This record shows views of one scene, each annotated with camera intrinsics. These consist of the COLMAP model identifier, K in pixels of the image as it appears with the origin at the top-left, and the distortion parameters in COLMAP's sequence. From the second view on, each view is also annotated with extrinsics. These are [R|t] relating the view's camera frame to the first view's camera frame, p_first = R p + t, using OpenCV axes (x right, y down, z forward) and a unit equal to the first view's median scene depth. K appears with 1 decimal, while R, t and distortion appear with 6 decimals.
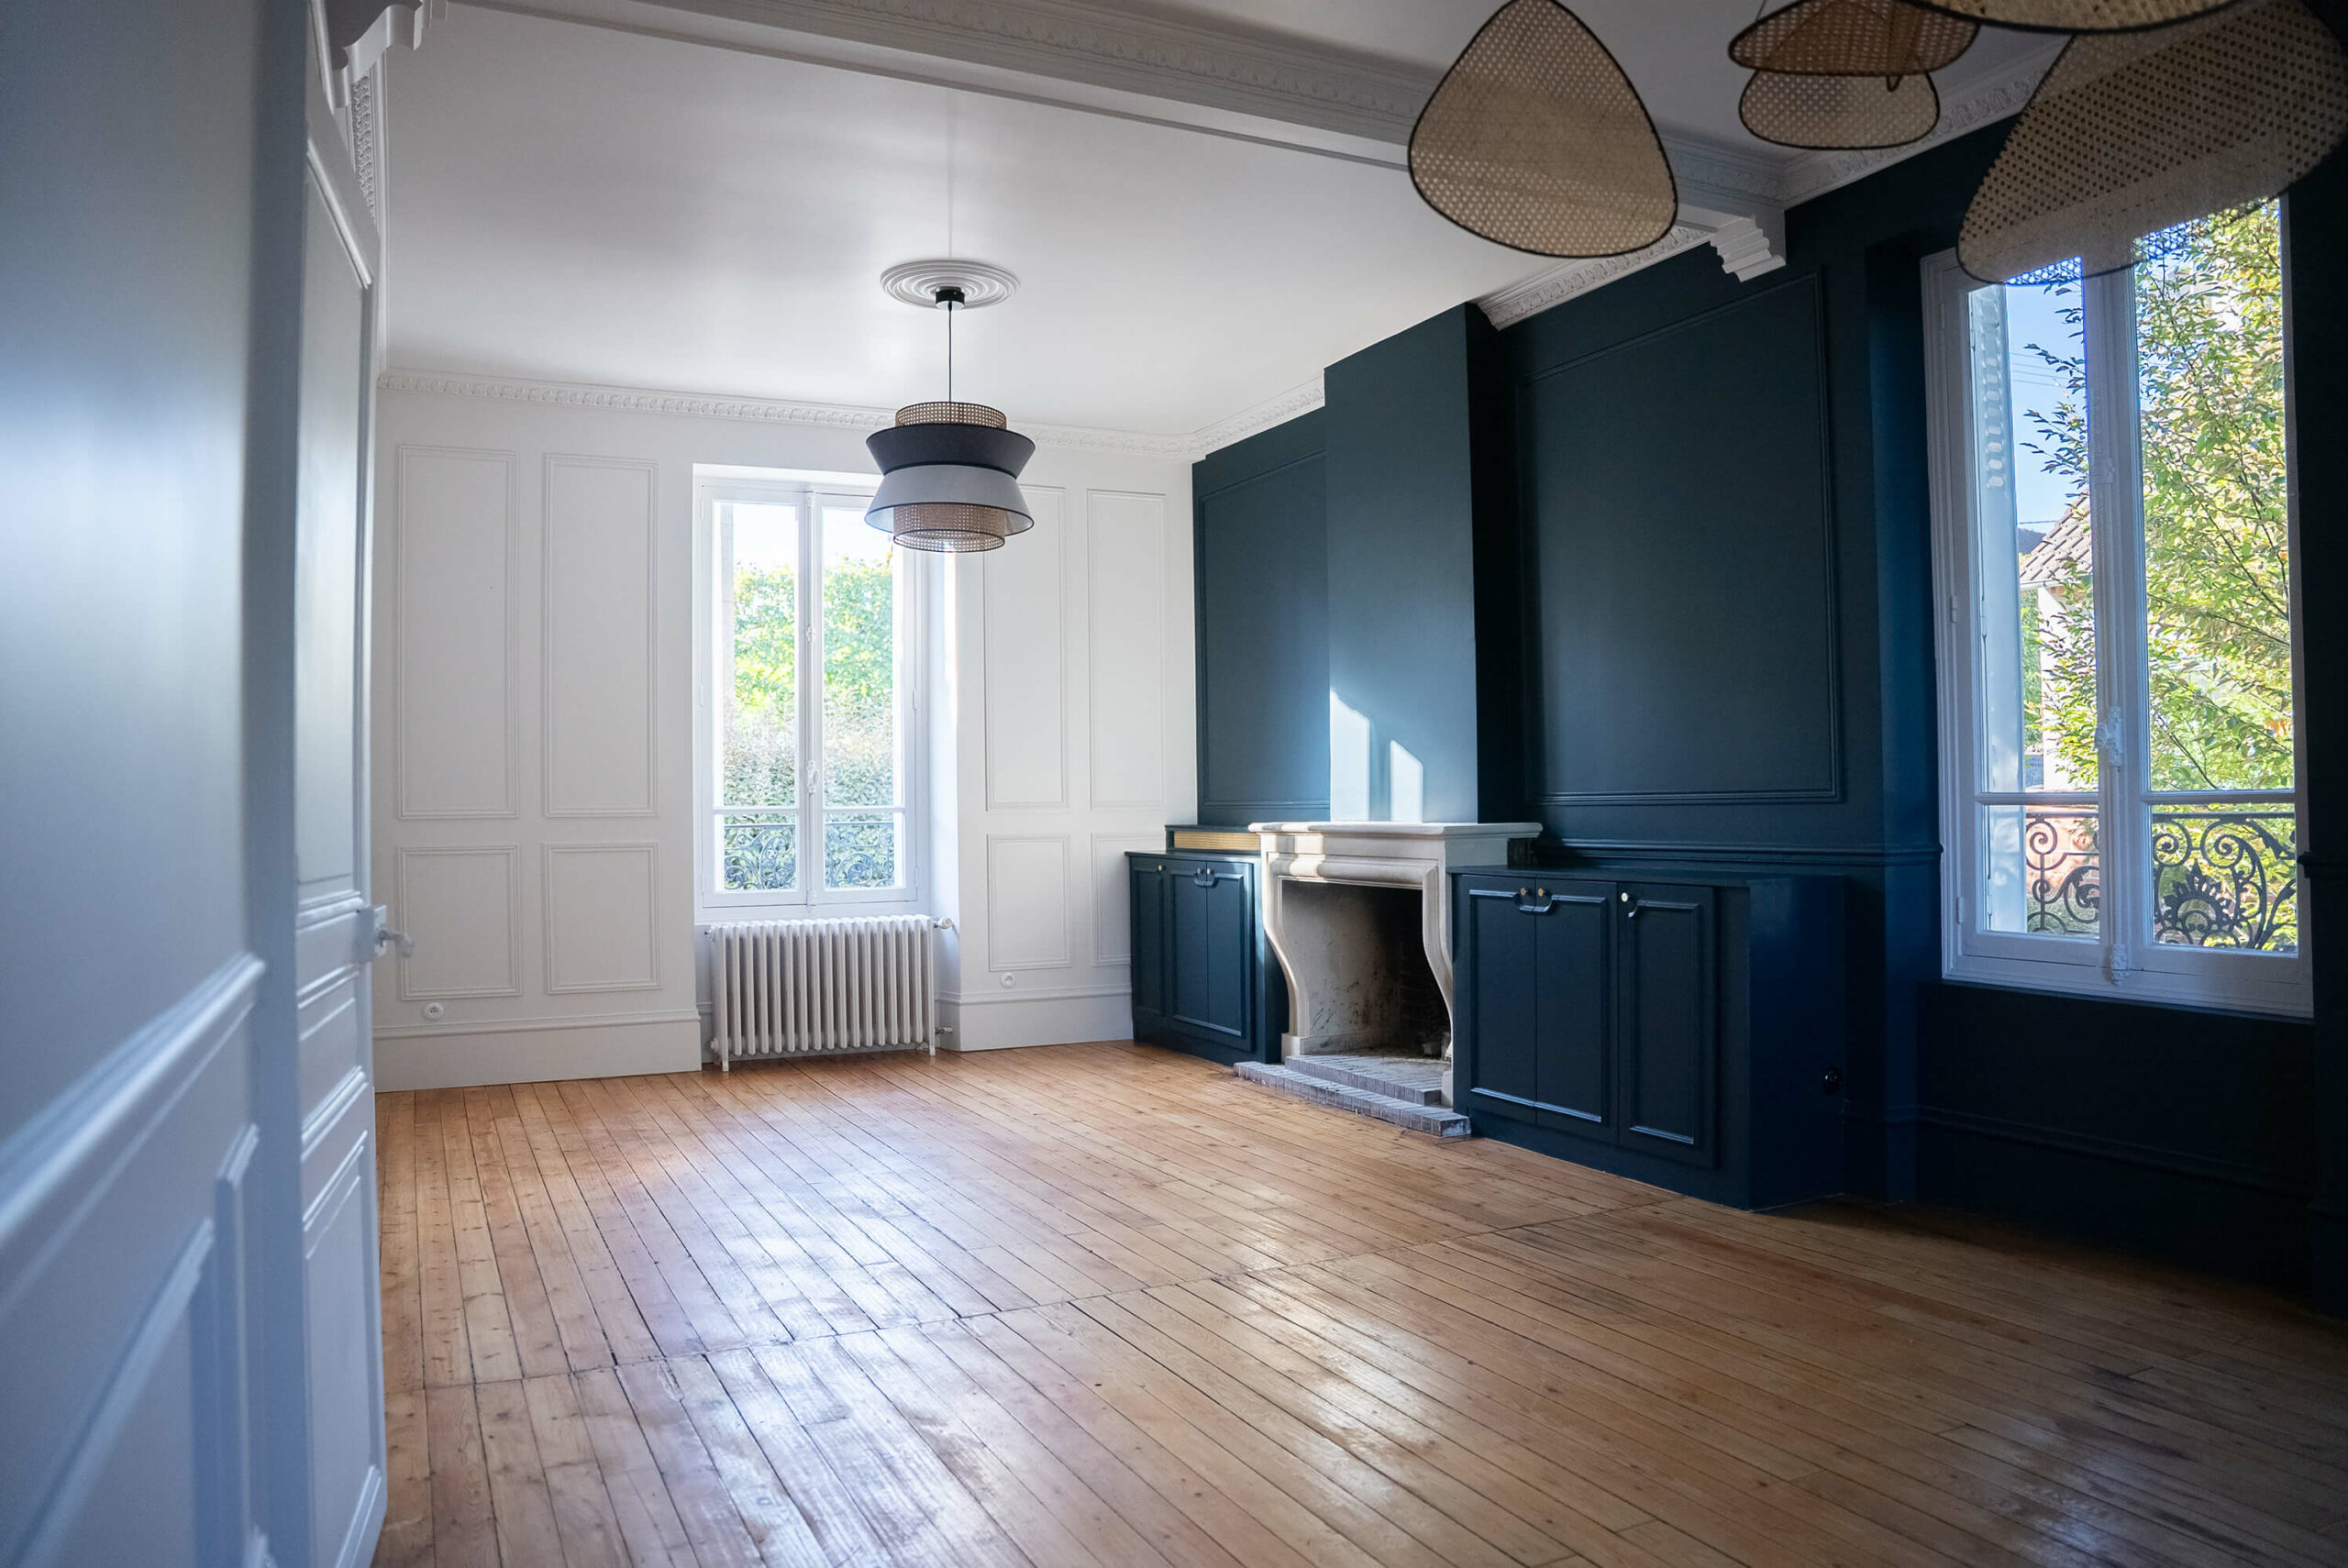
lens RADIAL K [[1607.2, 0, 1165.5], [0, 1607.2, 793.5], [0, 0, 1]] dist [-0.055762, 0.012095]
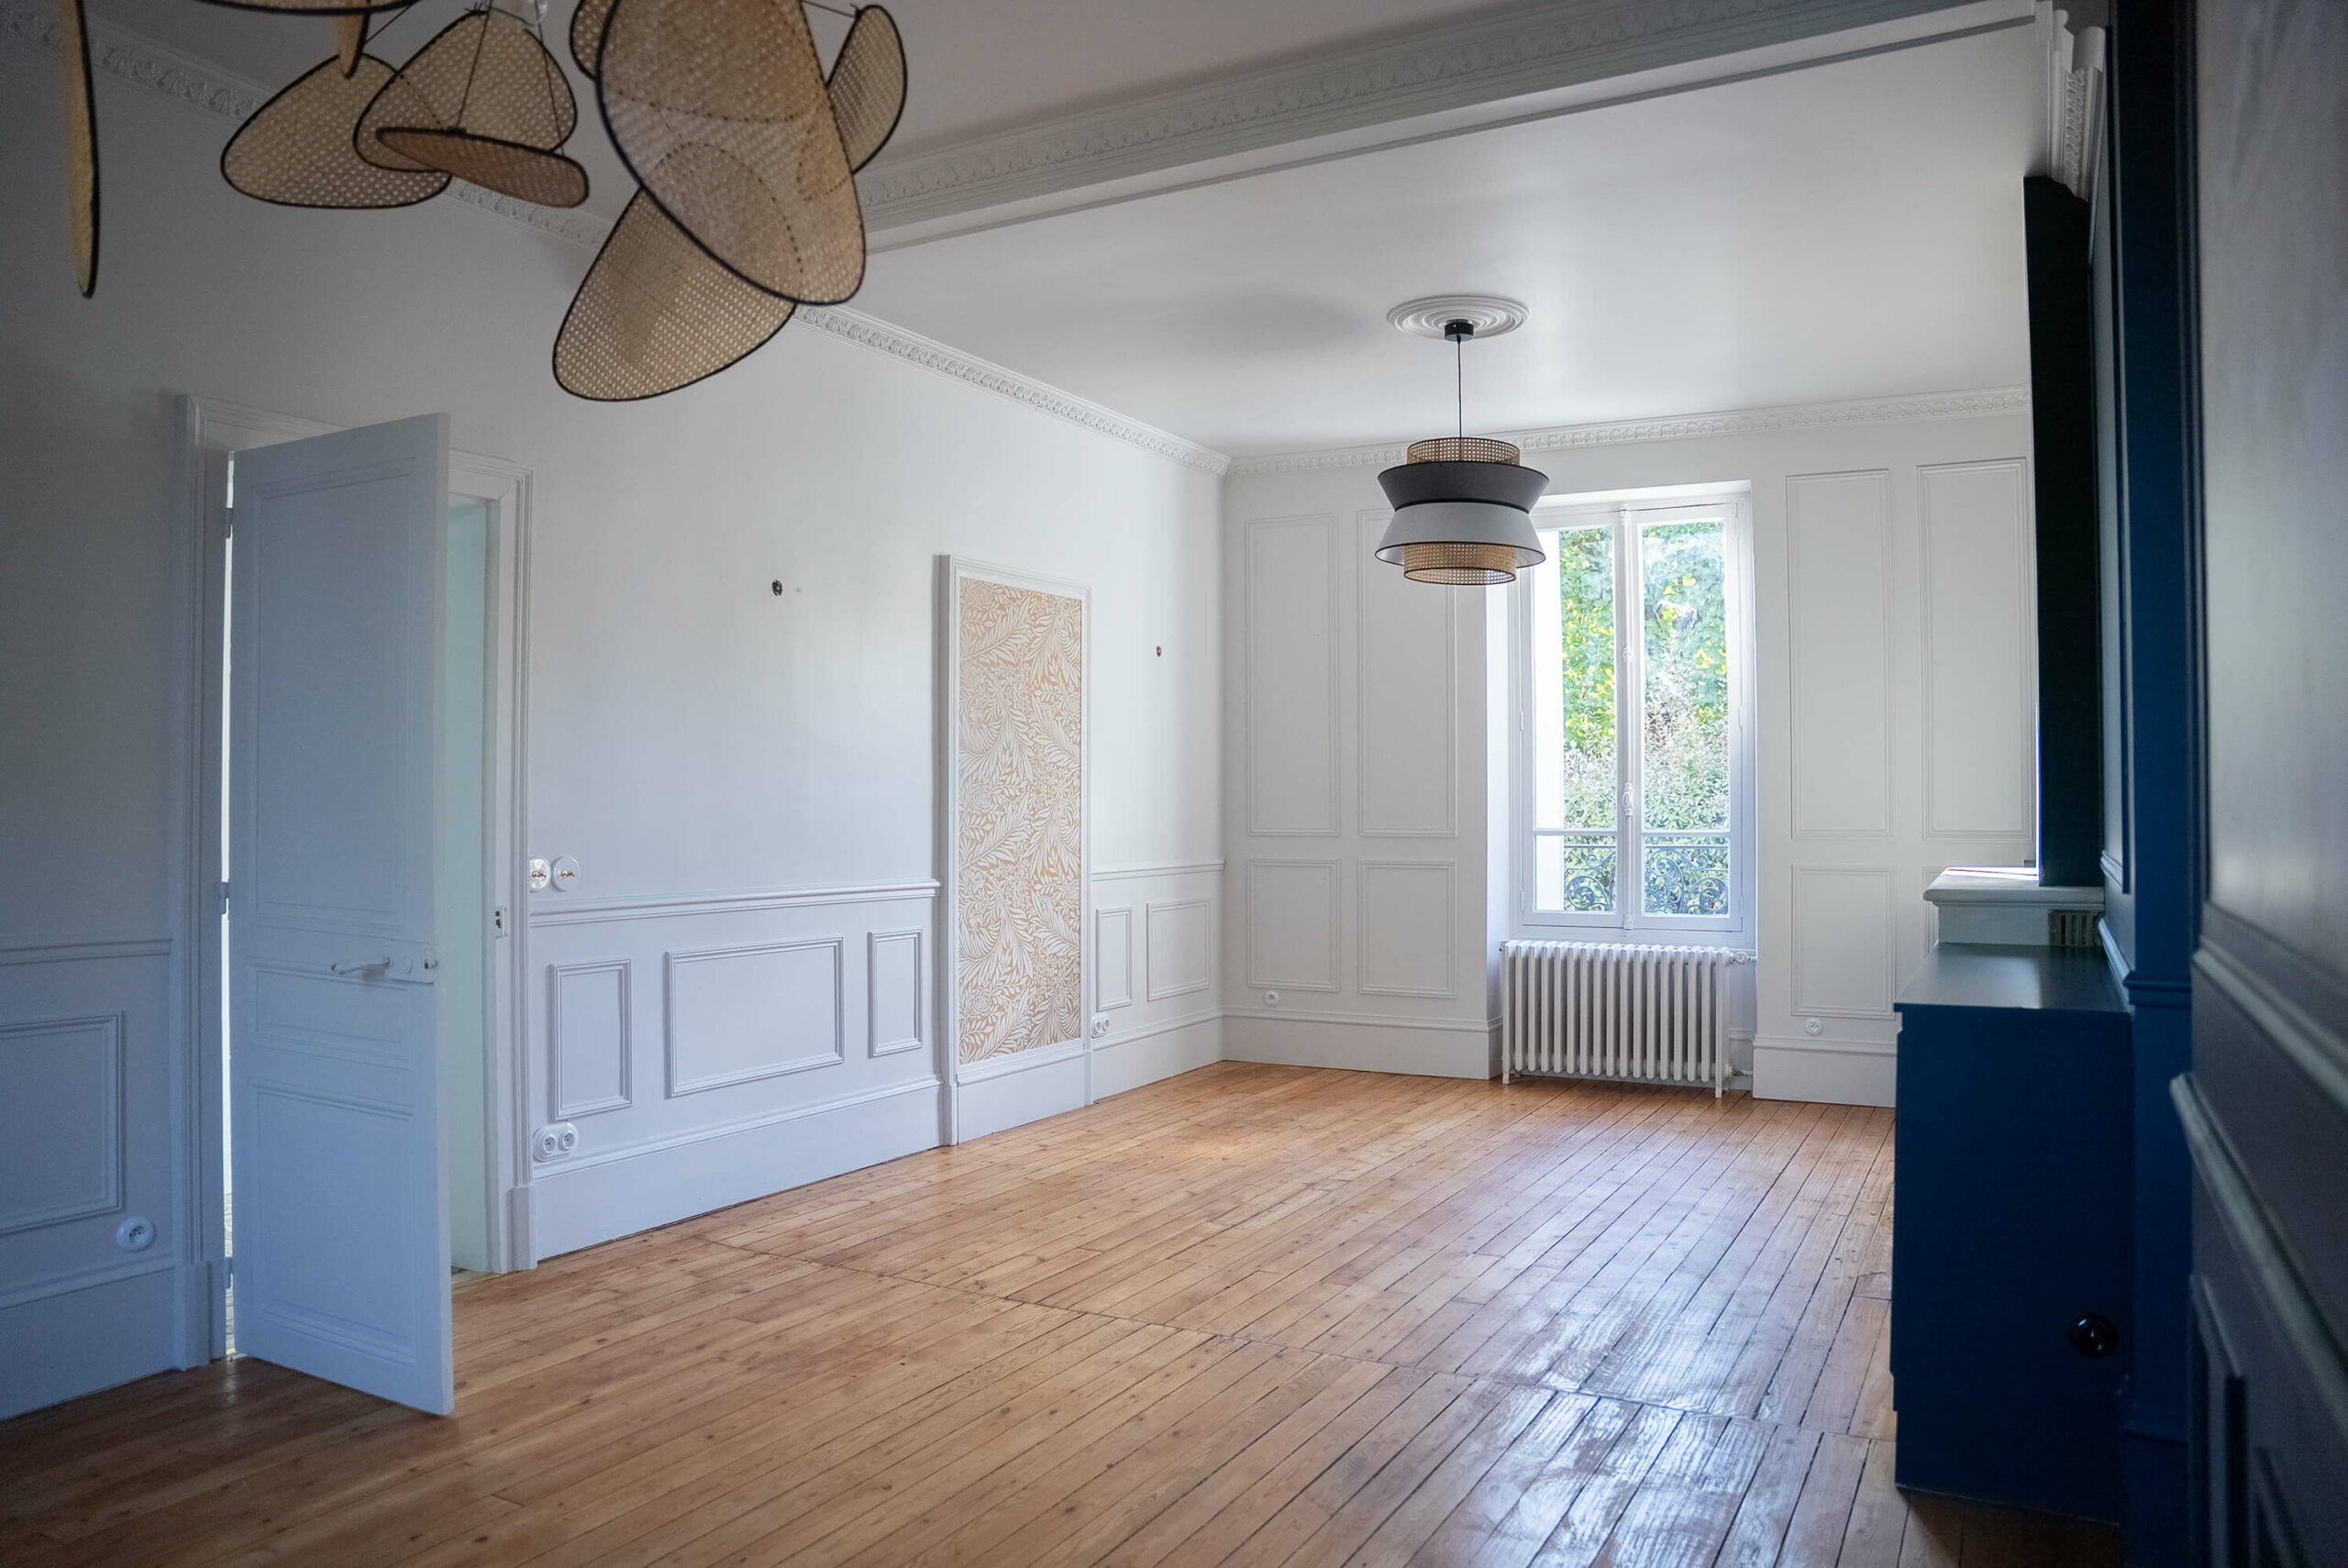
lens RADIAL K [[1607.2, 0, 1166.3], [0, 1607.2, 772.4], [0, 0, 1]] dist [-0.055762, 0.012095]
pose [[0.581815, -0.004354, -0.813309, 0.452718], [0.000447, 0.999987, -0.005033, -0.024390], [0.813321, 0.002565, 0.581810, 0.215579]]
